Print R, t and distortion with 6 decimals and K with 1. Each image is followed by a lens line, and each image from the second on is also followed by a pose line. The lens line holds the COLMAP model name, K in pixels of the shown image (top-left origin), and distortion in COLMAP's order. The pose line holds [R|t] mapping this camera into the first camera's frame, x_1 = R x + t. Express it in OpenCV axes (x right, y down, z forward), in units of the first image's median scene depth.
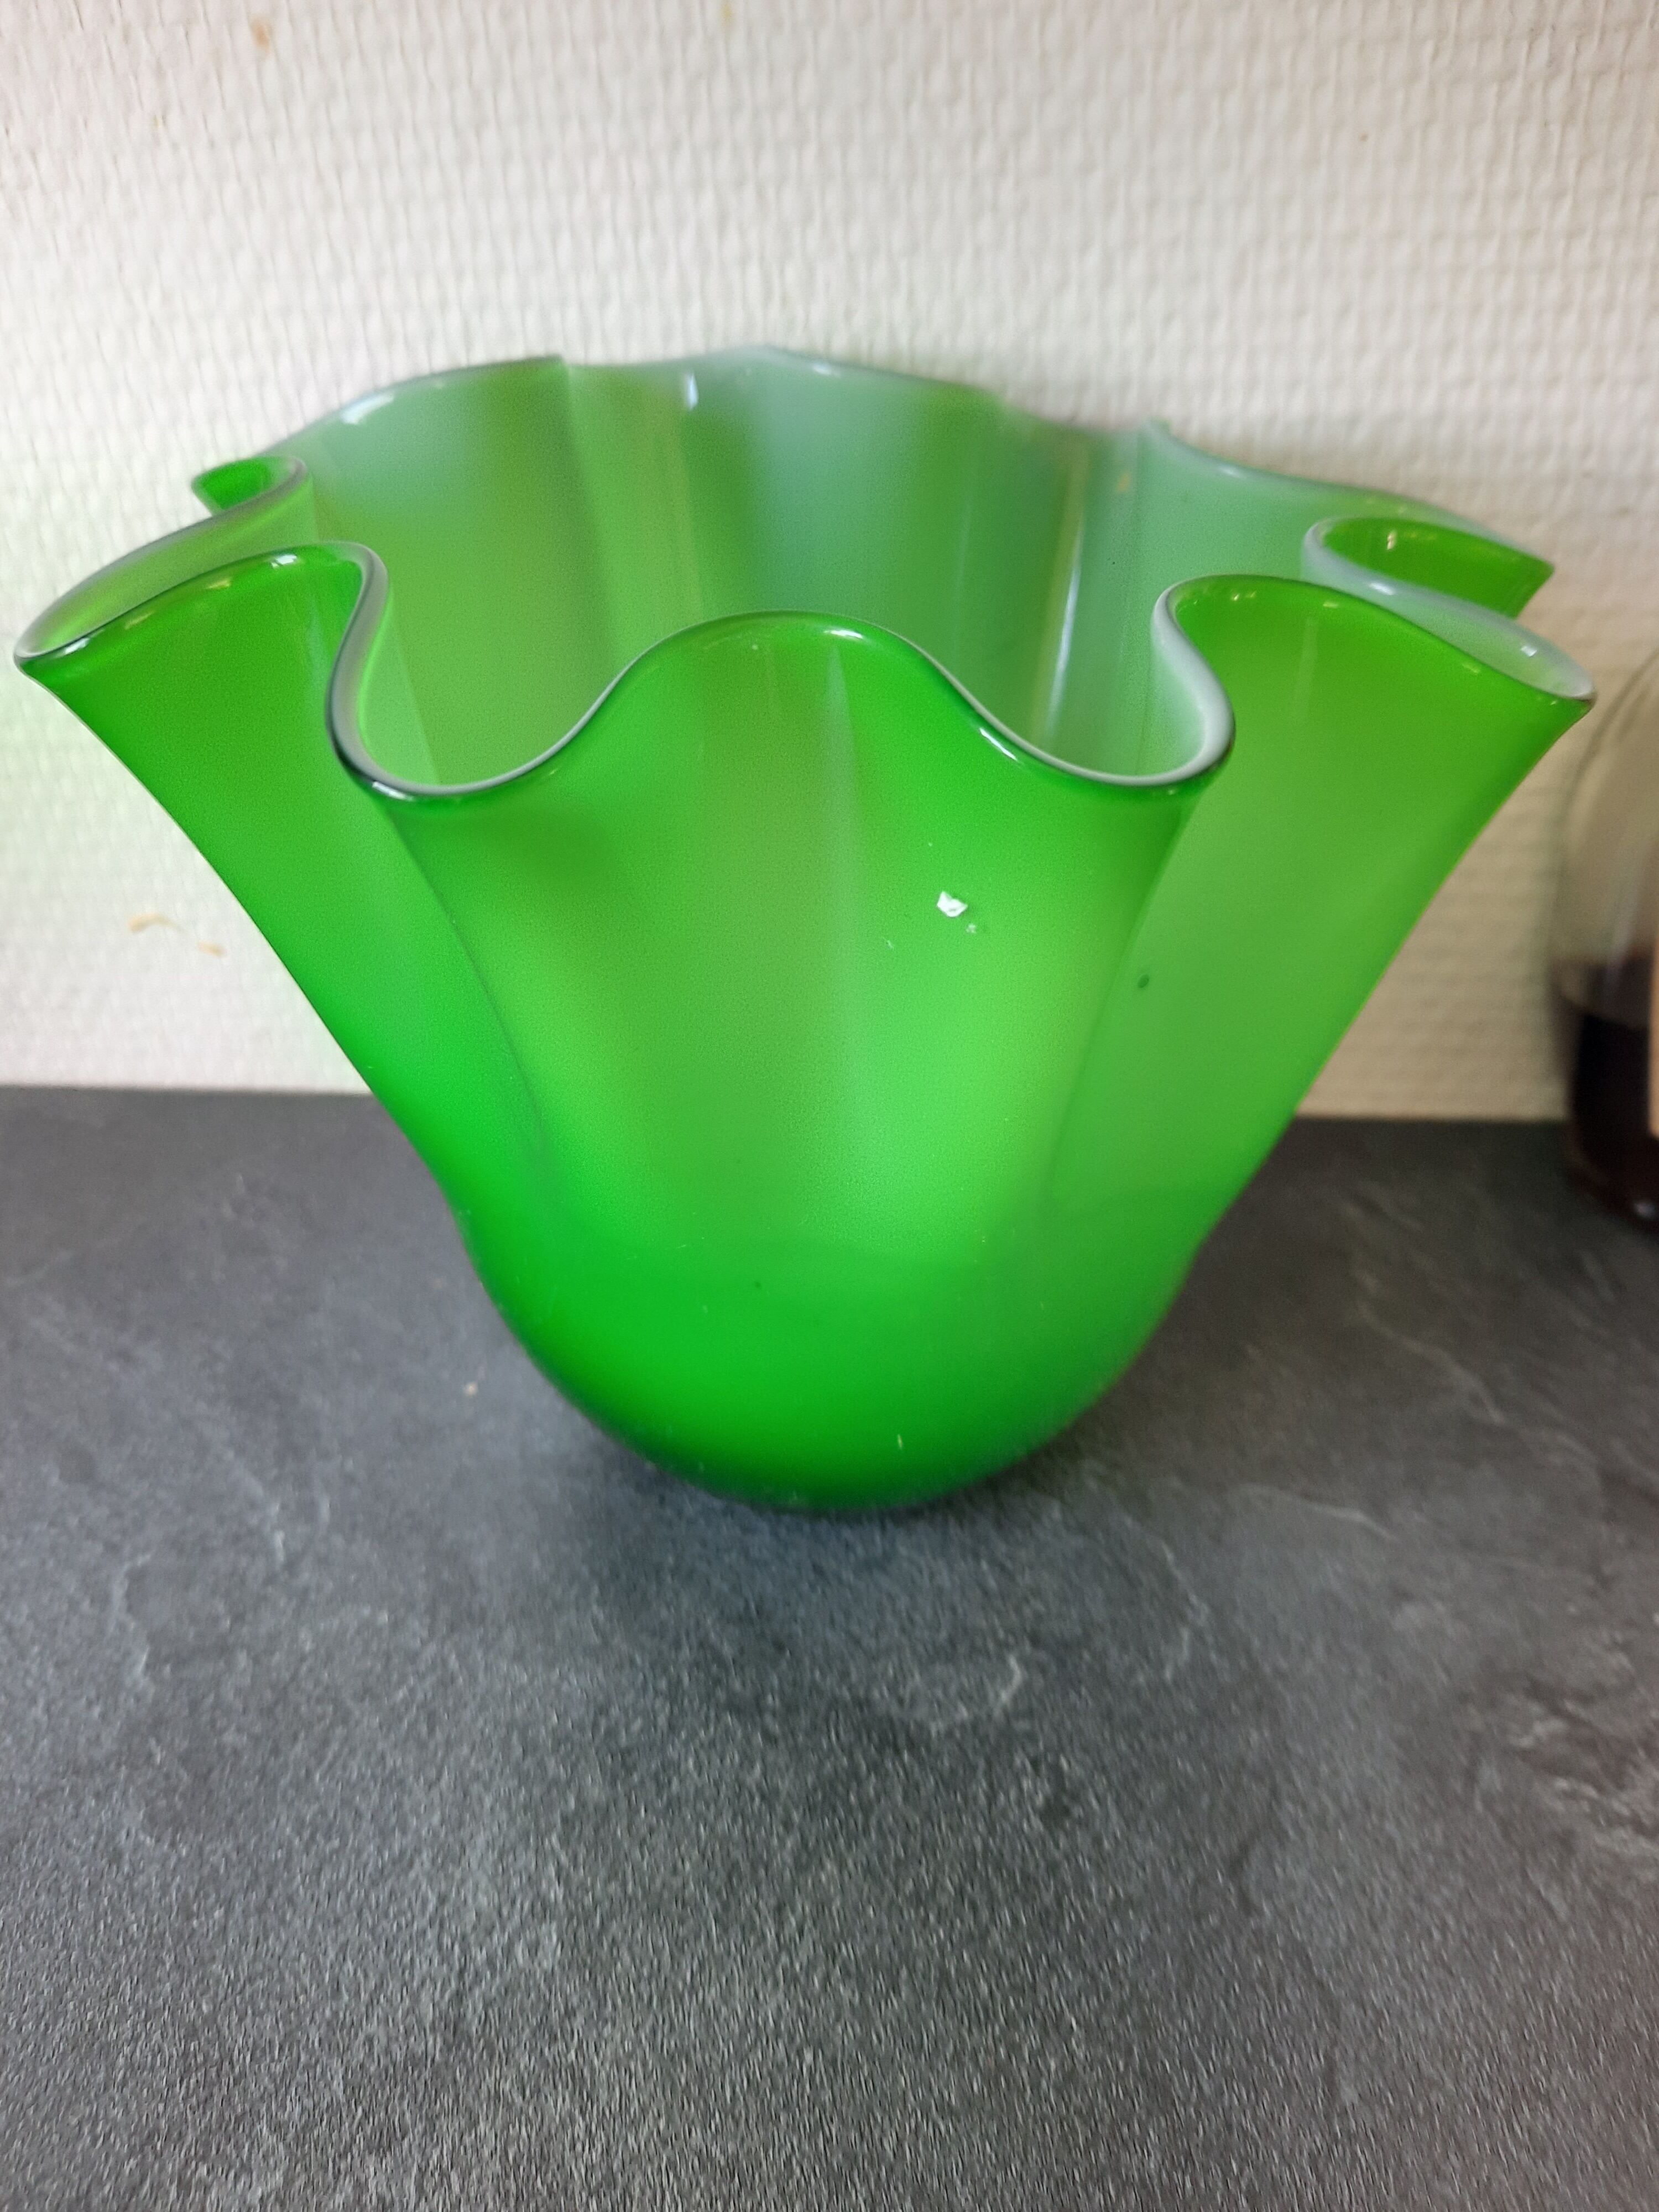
lens RADIAL K [[1634.3, 0, 826.6], [0, 1634.3, 1071.6], [0, 0, 1]] dist [-0.032867, -0.012162]
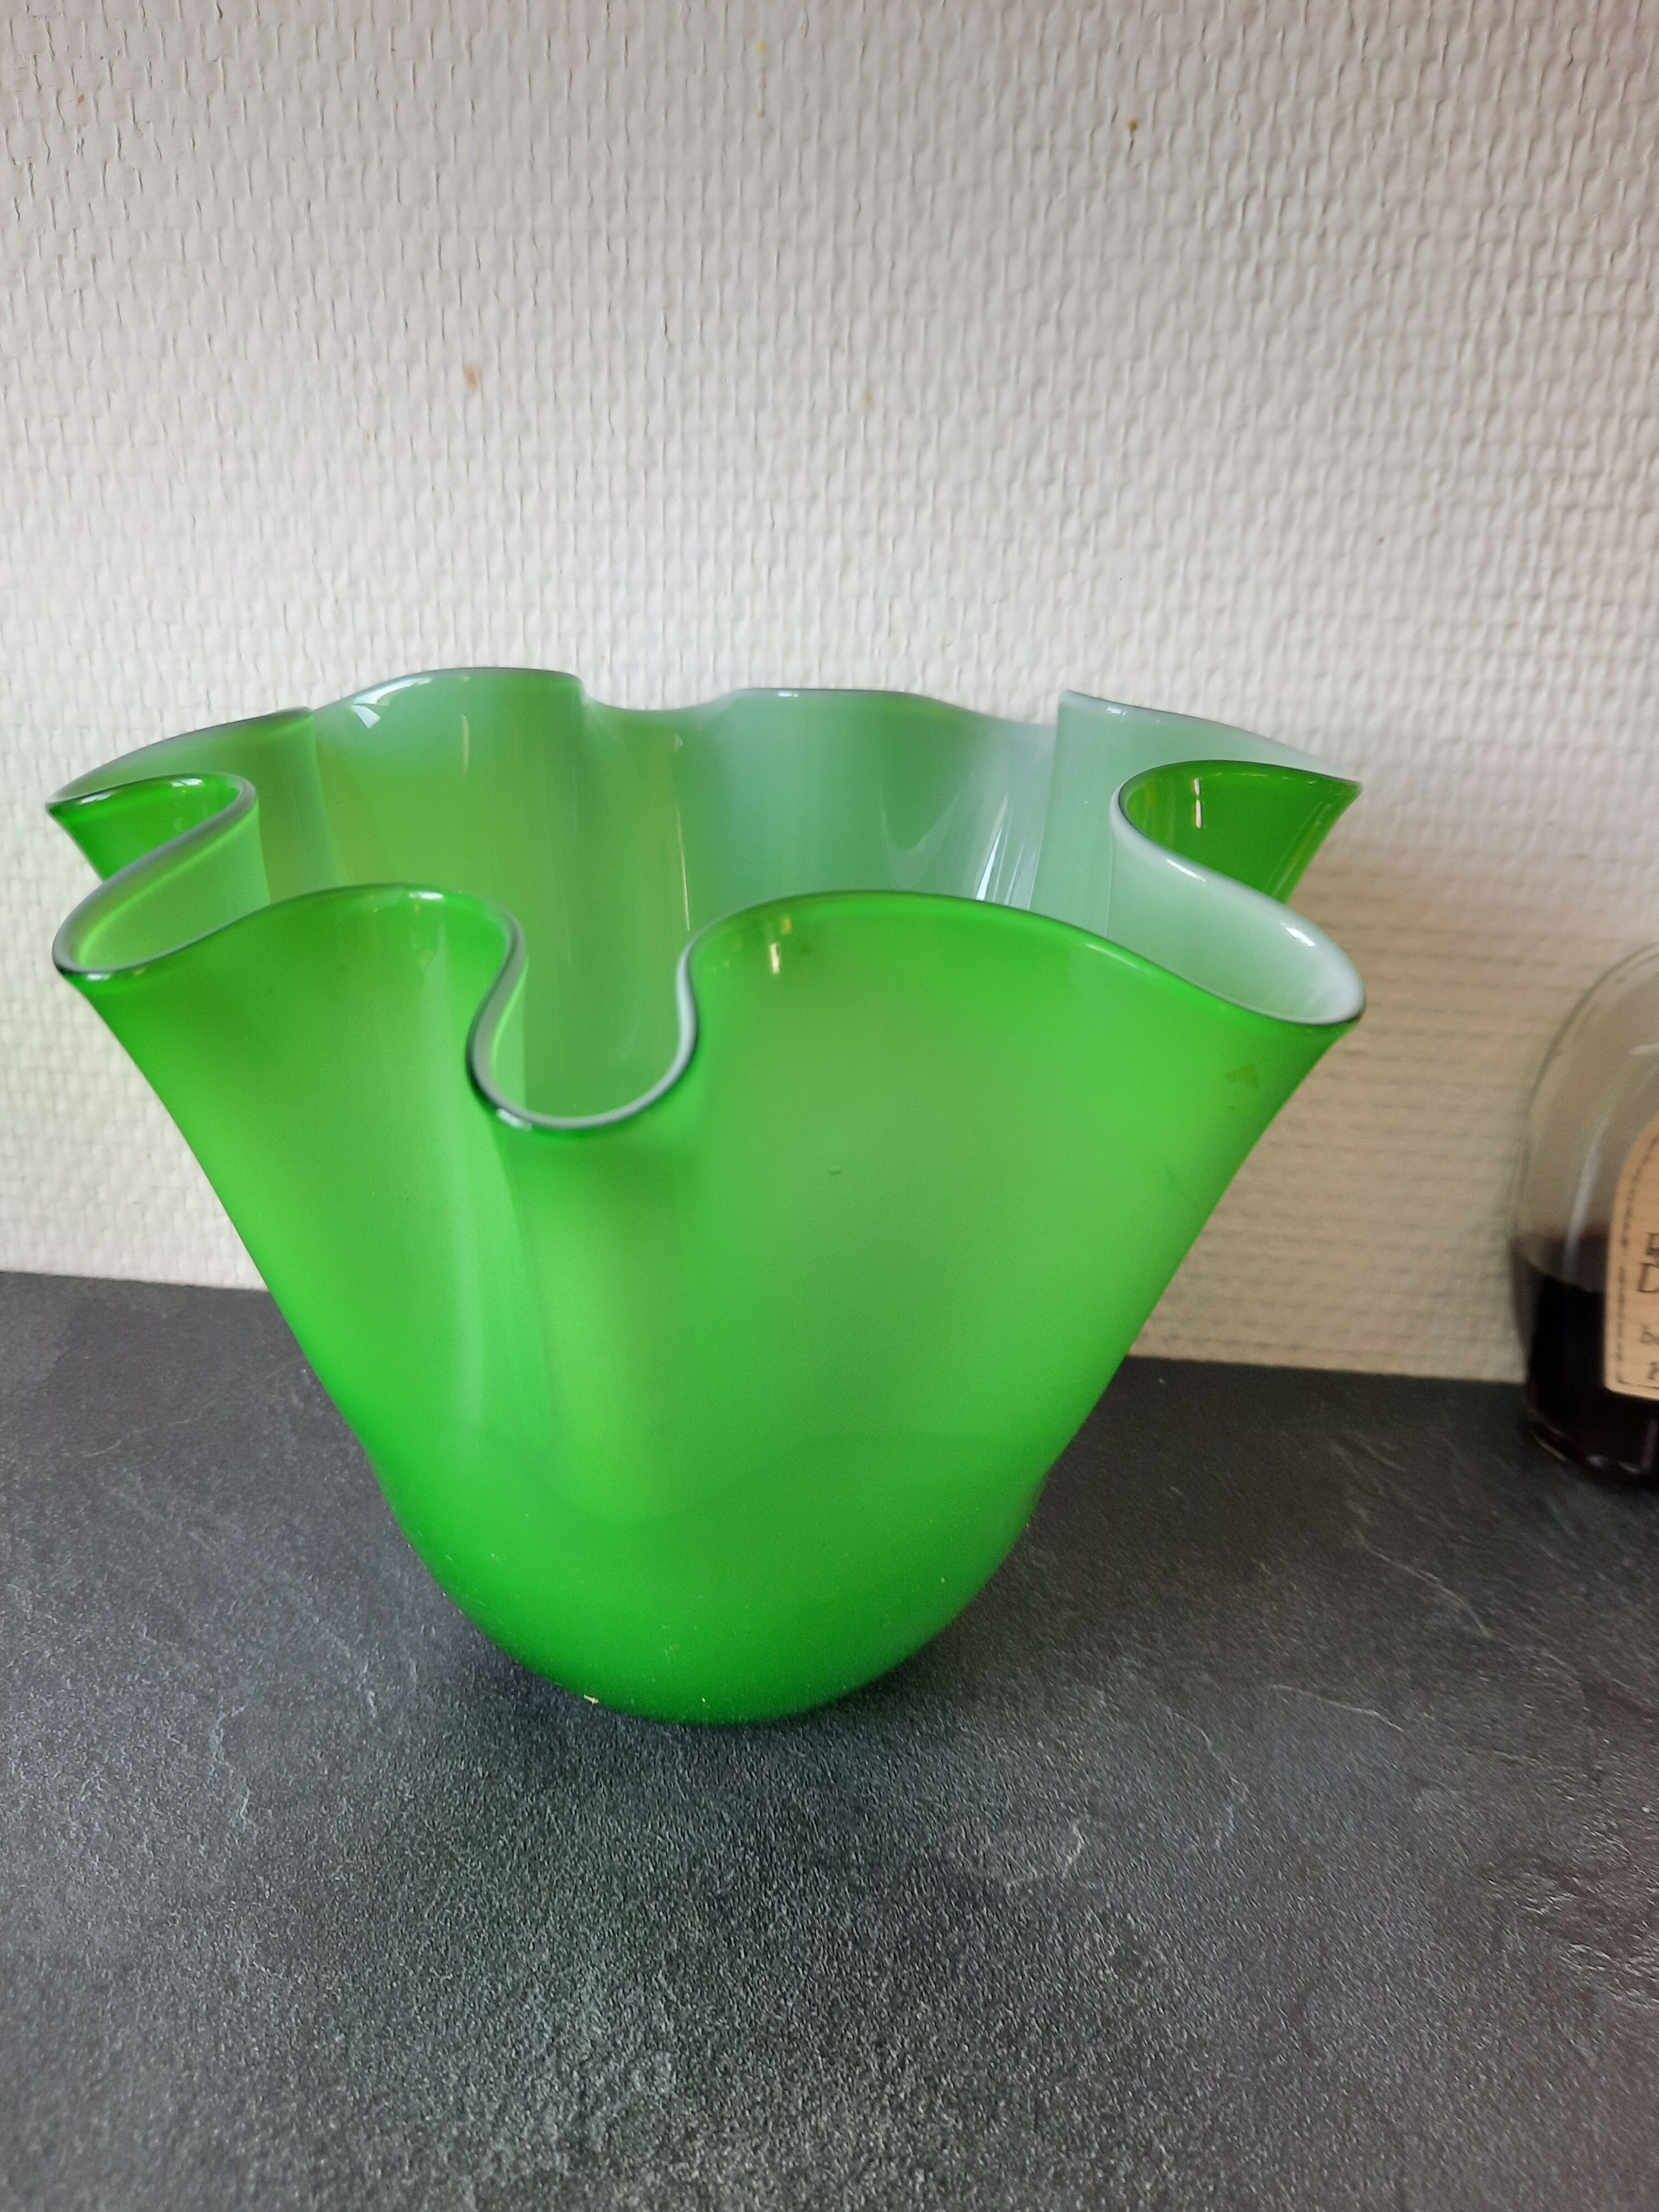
lens RADIAL K [[1585.8, 0, 857.2], [0, 1585.8, 1111.1], [0, 0, 1]] dist [-0.027722, -0.008322]
pose [[0.995402, 0.065249, 0.070127, -0.140174], [-0.053285, 0.985568, -0.160676, 0.071790], [-0.079599, 0.156200, 0.984513, -0.097591]]
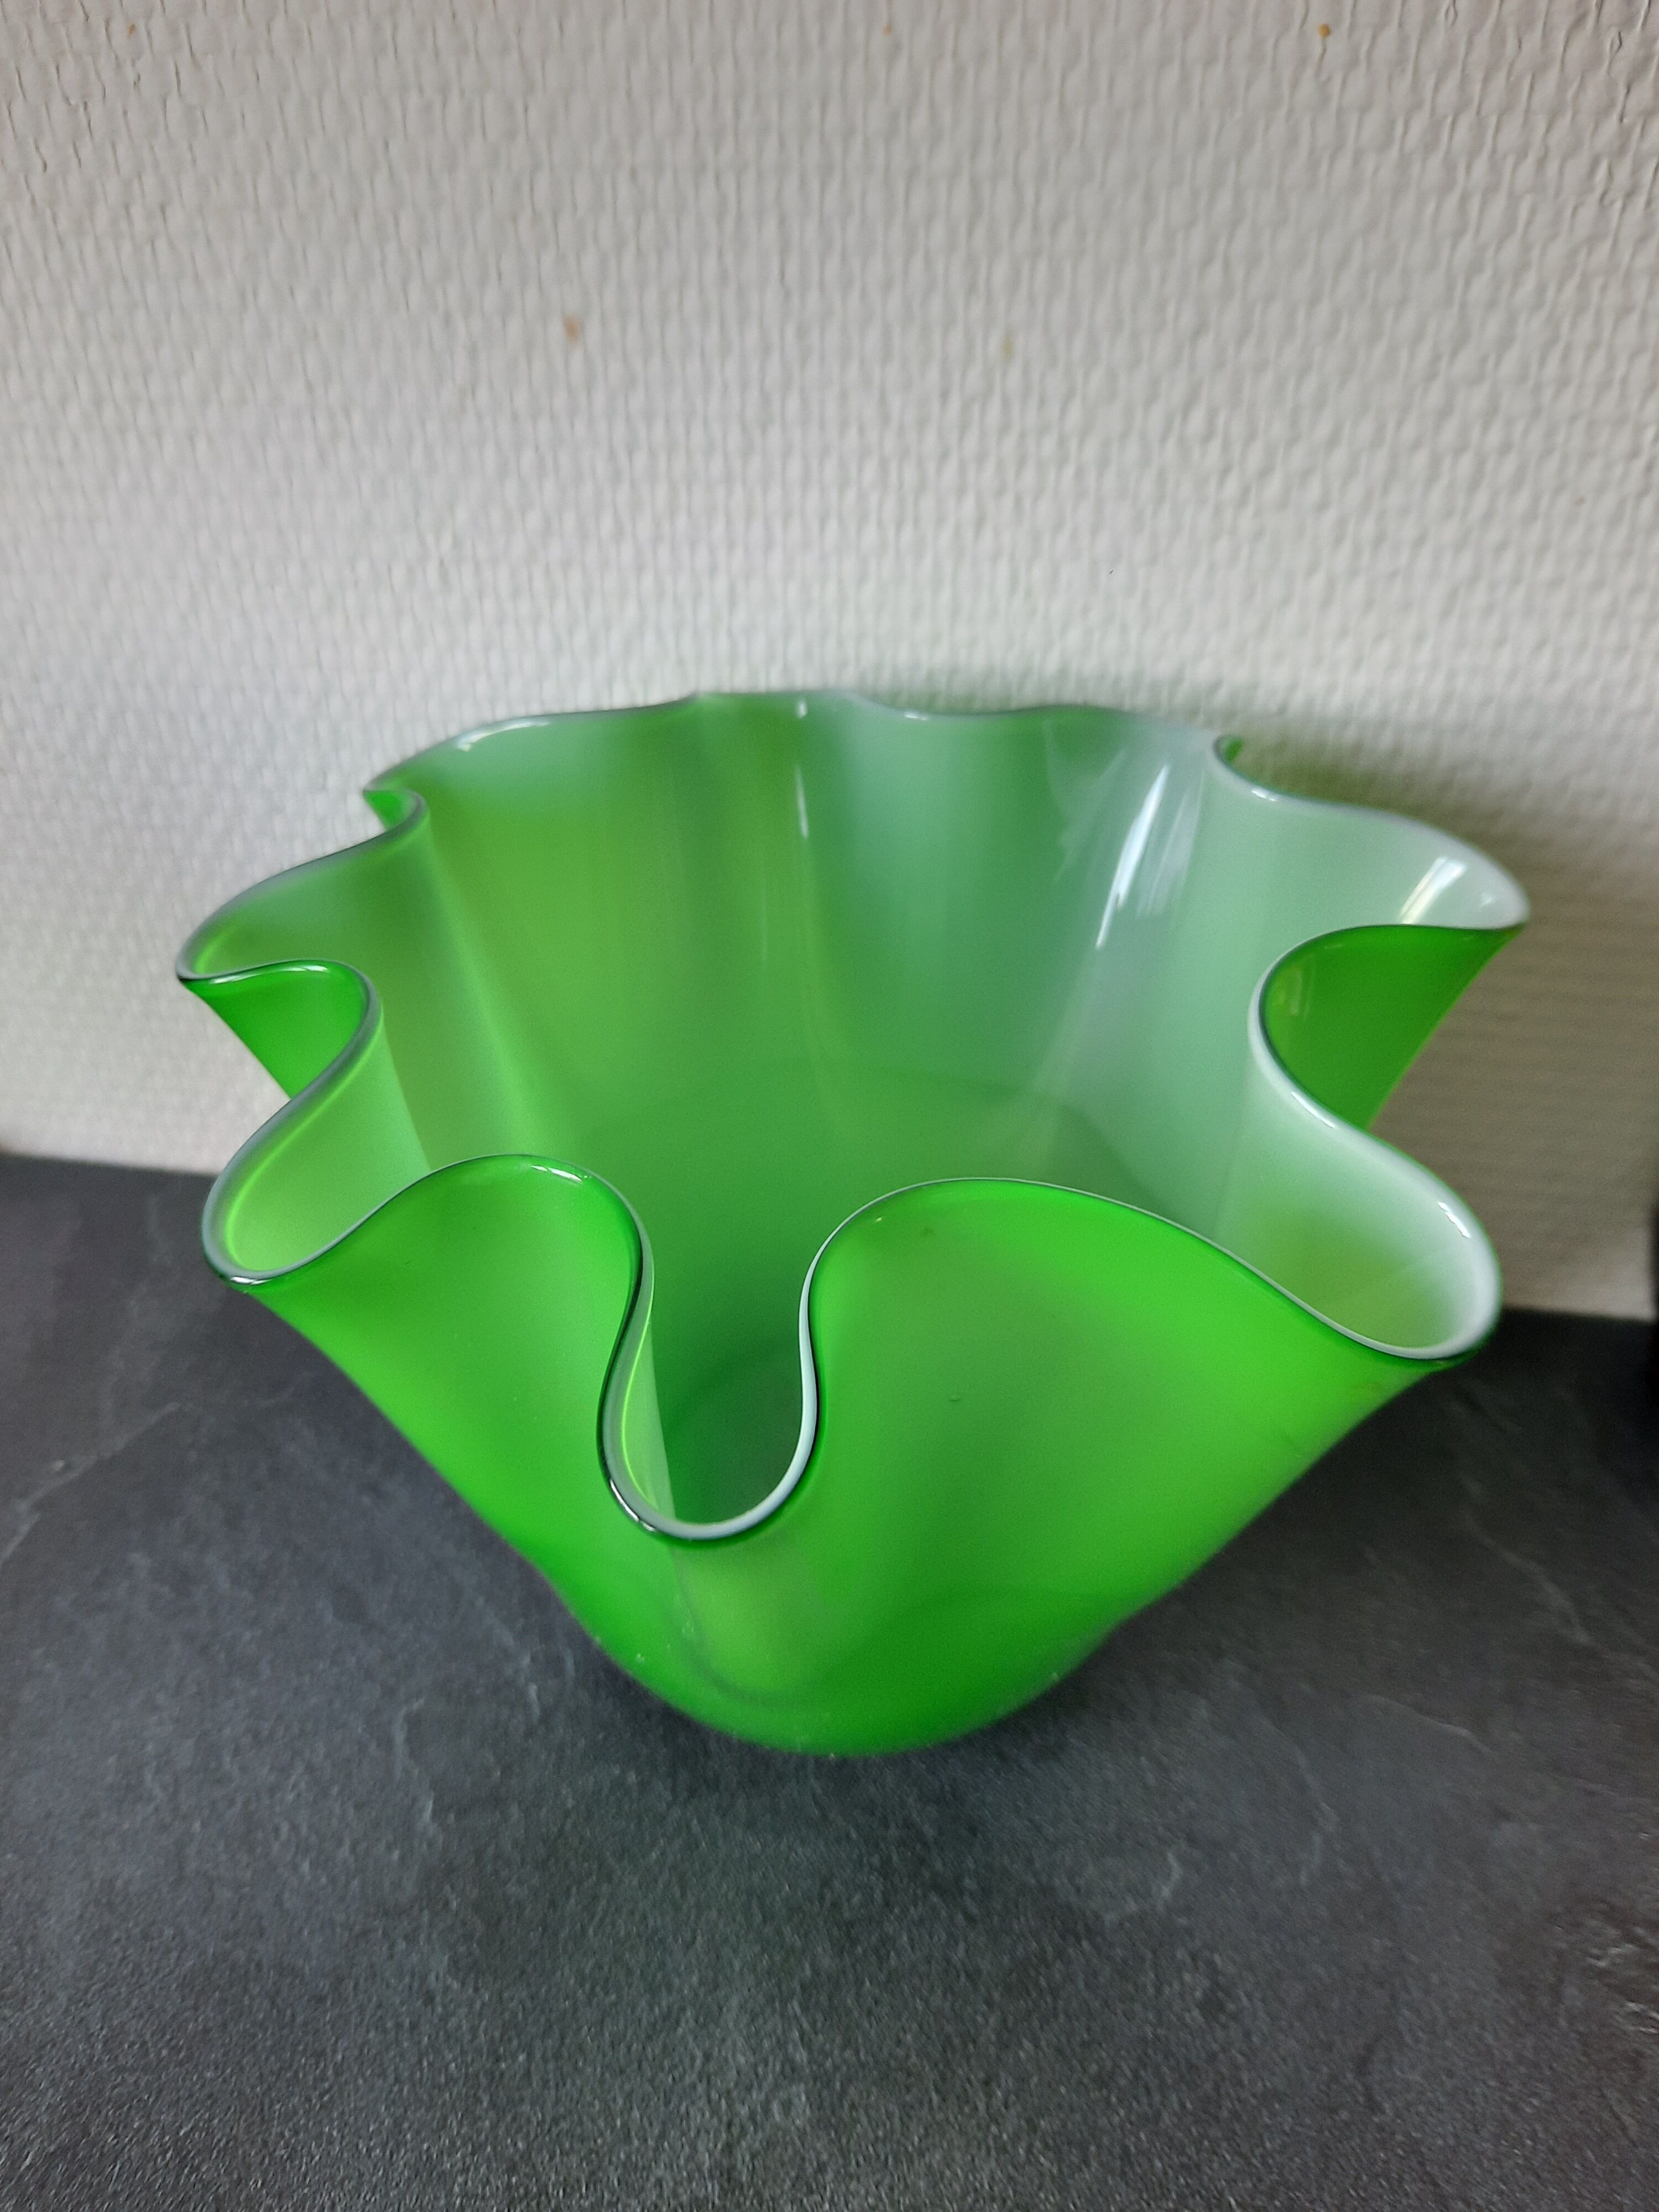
lens RADIAL K [[1593.3, 0, 843.4], [0, 1593.3, 1094.8], [0, 0, 1]] dist [-0.041407, 0.003029]
pose [[0.997960, 0.063634, -0.005126, -0.159435], [-0.063176, 0.995940, 0.064127, -0.258130], [0.009186, -0.063672, 0.997929, -0.112577]]
